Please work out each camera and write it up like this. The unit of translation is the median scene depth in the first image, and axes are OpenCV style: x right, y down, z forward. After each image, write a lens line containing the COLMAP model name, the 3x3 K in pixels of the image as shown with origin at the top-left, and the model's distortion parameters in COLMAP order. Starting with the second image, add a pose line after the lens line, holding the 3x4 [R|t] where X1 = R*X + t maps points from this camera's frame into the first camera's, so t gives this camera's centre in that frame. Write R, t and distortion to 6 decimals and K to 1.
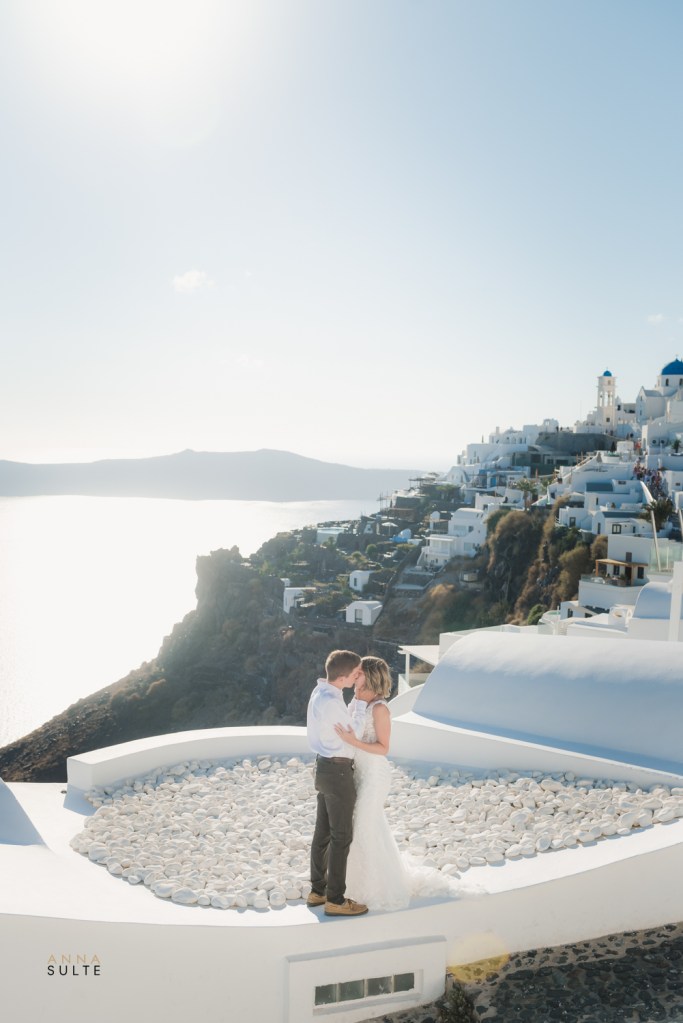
lens RADIAL K [[816.3, 0, 344.7], [0, 816.3, 531.5], [0, 0, 1]] dist [0.000760, -0.002326]
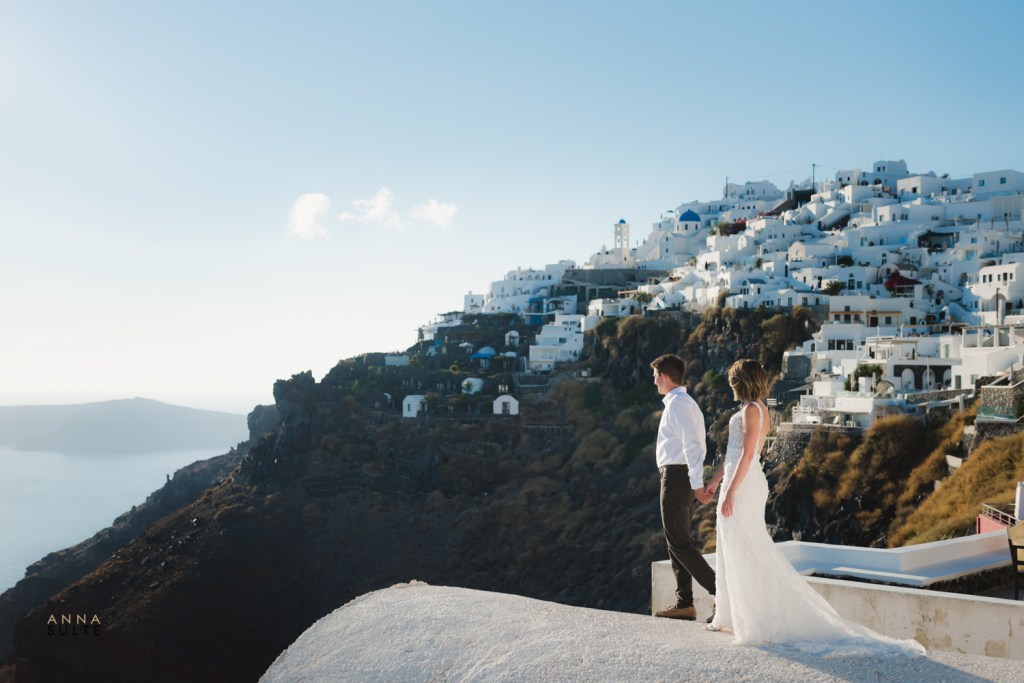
lens RADIAL K [[817.1, 0, 512.0], [0, 817.1, 341.5], [0, 0, 1]] dist [0.000760, -0.002326]
pose [[0.942038, -0.010807, 0.335333, -0.293254], [0.032572, 0.997706, -0.059348, 0.062463], [-0.333923, 0.066831, 0.940228, -0.094994]]
